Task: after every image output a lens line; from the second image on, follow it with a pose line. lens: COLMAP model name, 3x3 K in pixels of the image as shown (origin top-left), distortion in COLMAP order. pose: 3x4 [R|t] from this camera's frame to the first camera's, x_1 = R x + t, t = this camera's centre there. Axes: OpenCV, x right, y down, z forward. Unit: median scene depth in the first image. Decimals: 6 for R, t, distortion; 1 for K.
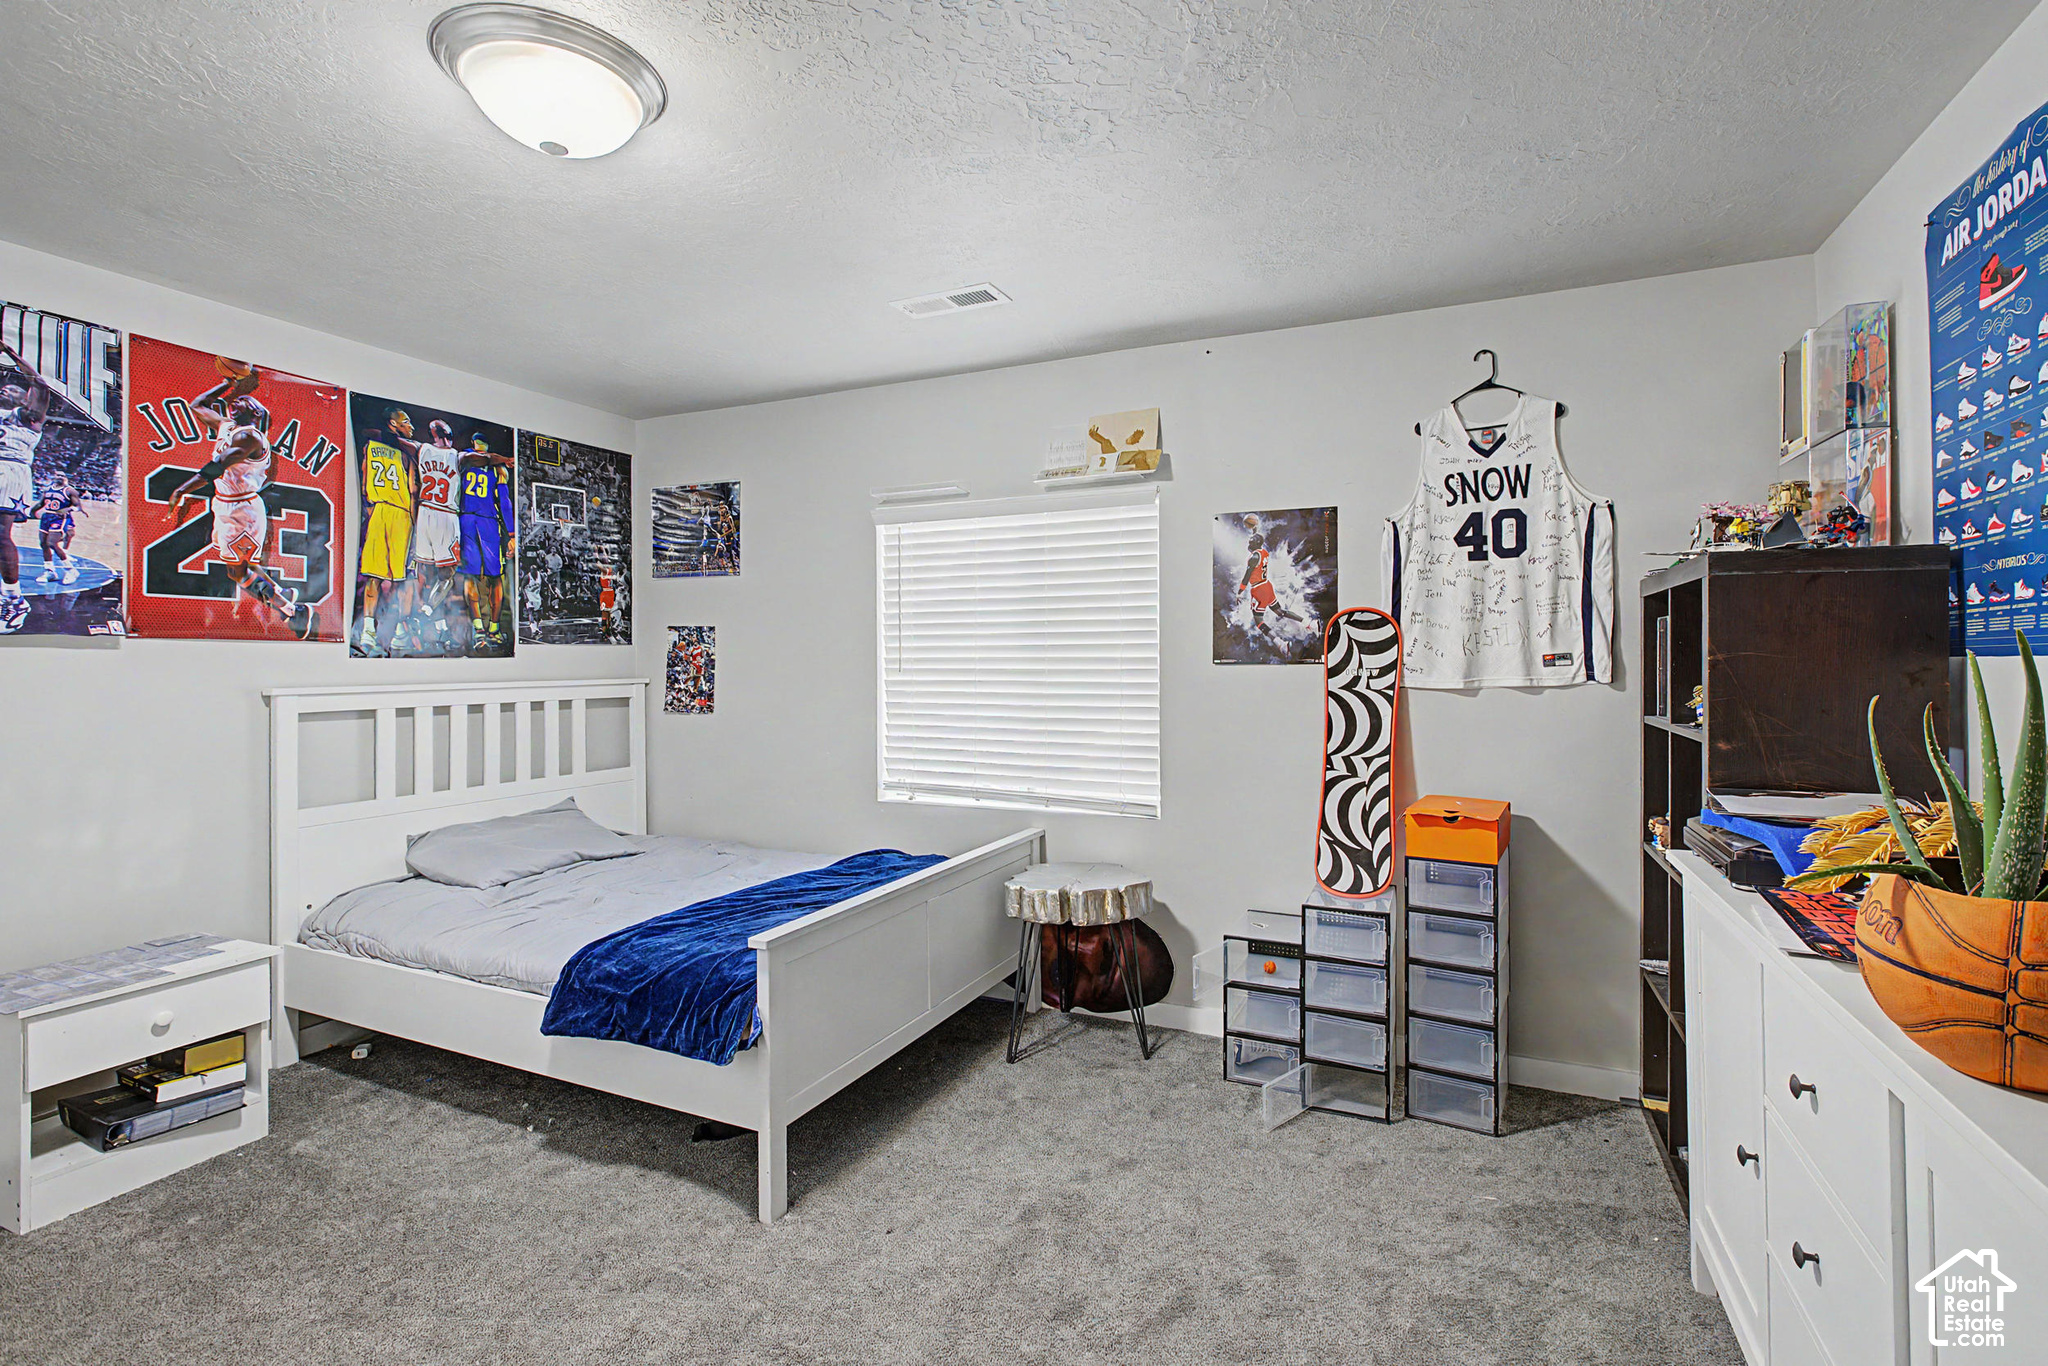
lens RADIAL K [[938.4, 0, 1020.8], [0, 938.4, 669.6], [0, 0, 1]] dist [0.000805, 0.000052]
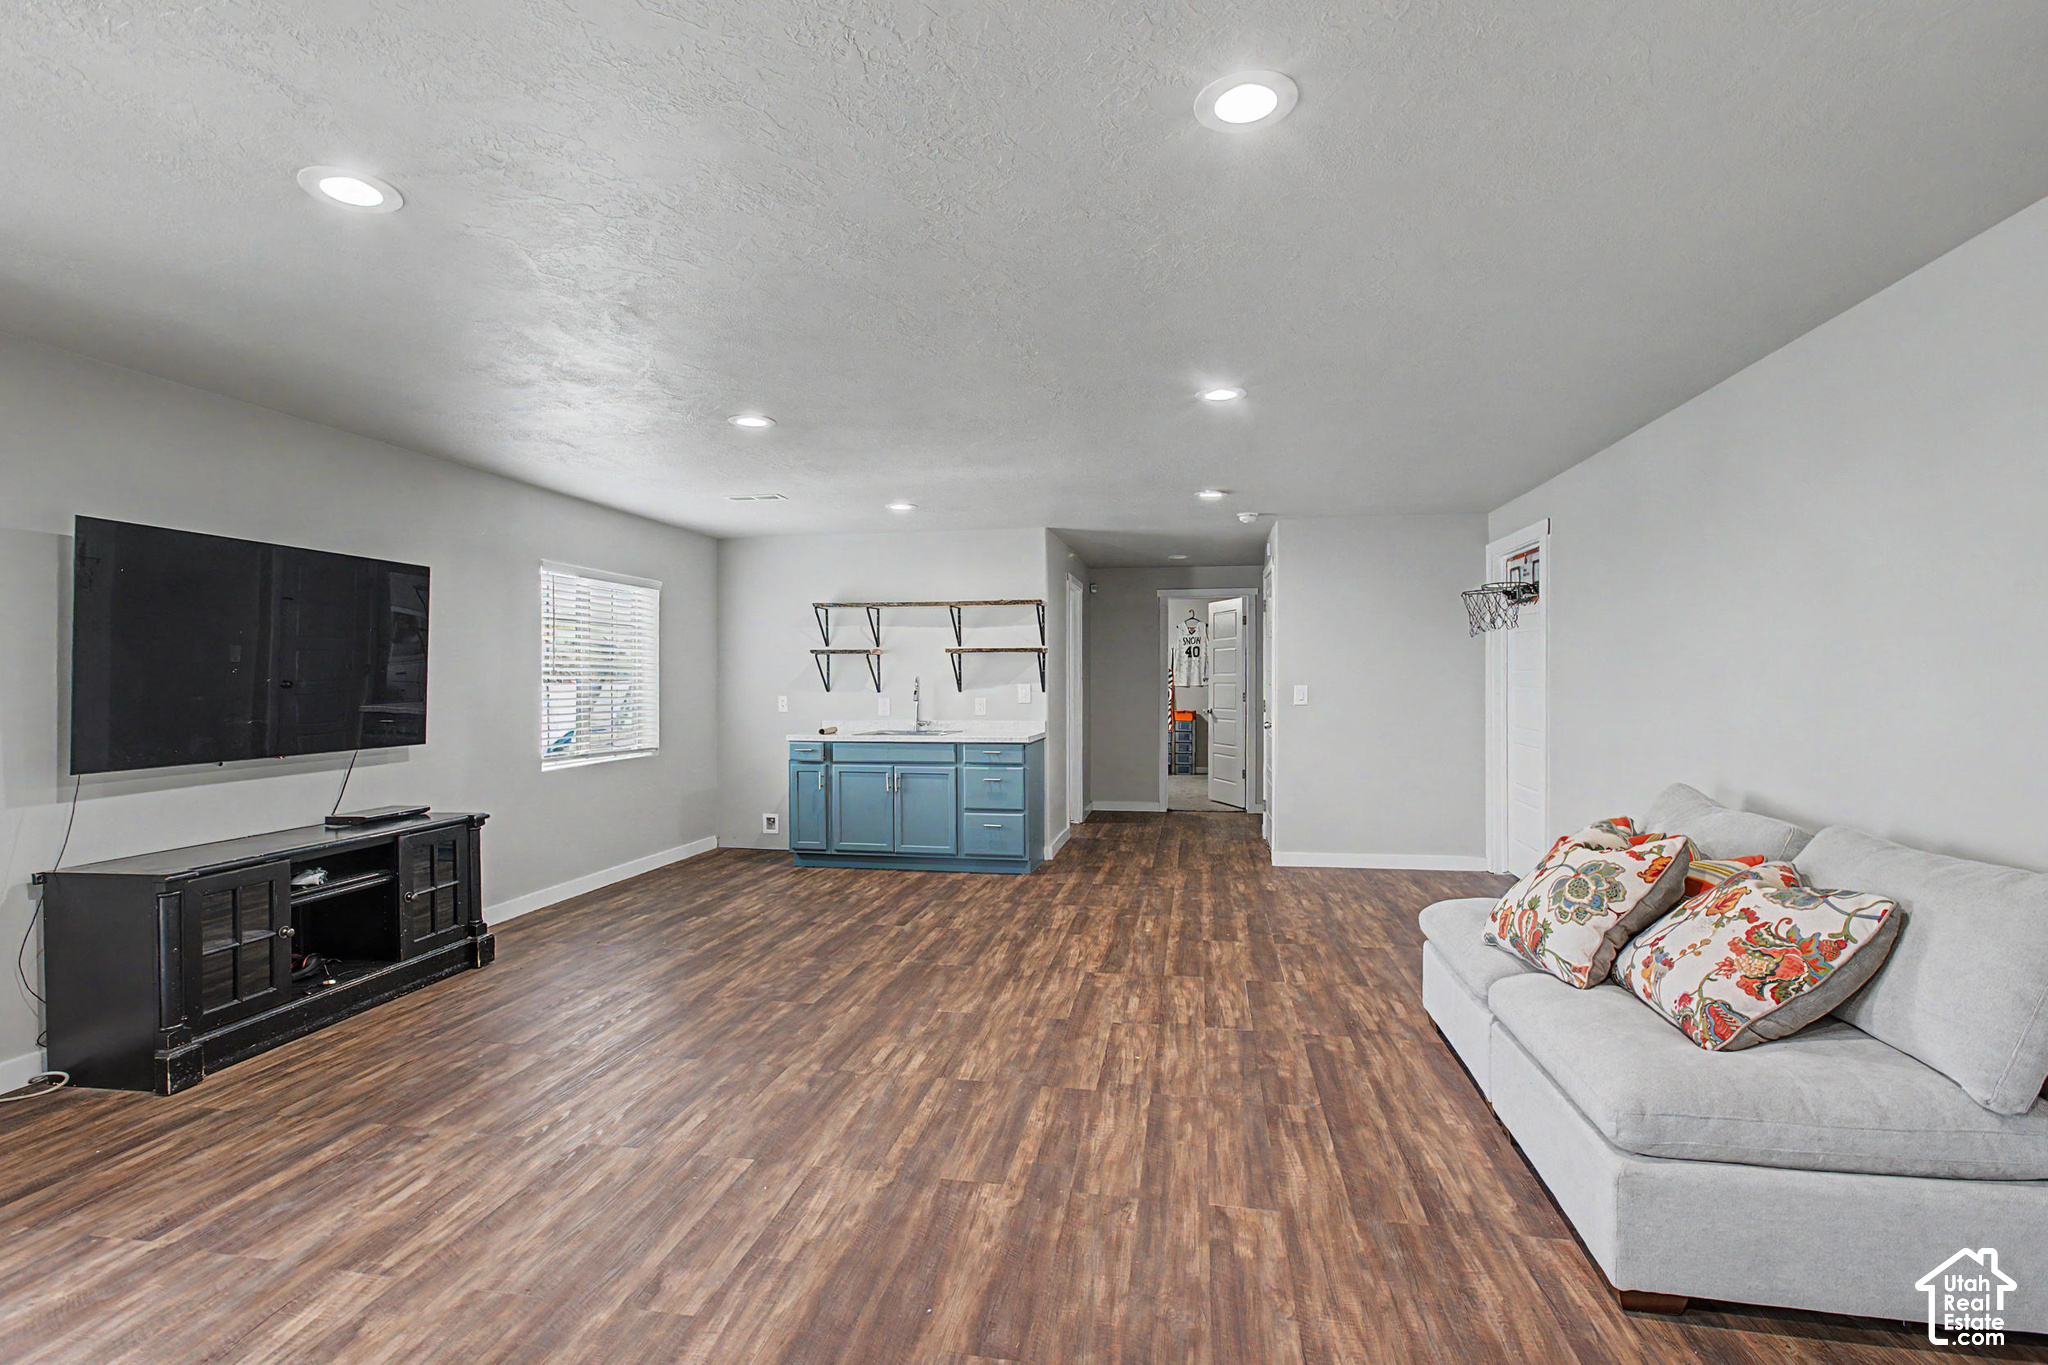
lens RADIAL K [[938.4, 0, 1025.3], [0, 938.4, 684.7], [0, 0, 1]] dist [0.000805, 0.000052]
pose [[0.969842, 0.001166, 0.243734, -1.353544], [-0.002808, 0.999976, 0.006386, -0.015205], [-0.243720, -0.006878, 0.969821, -3.125616]]
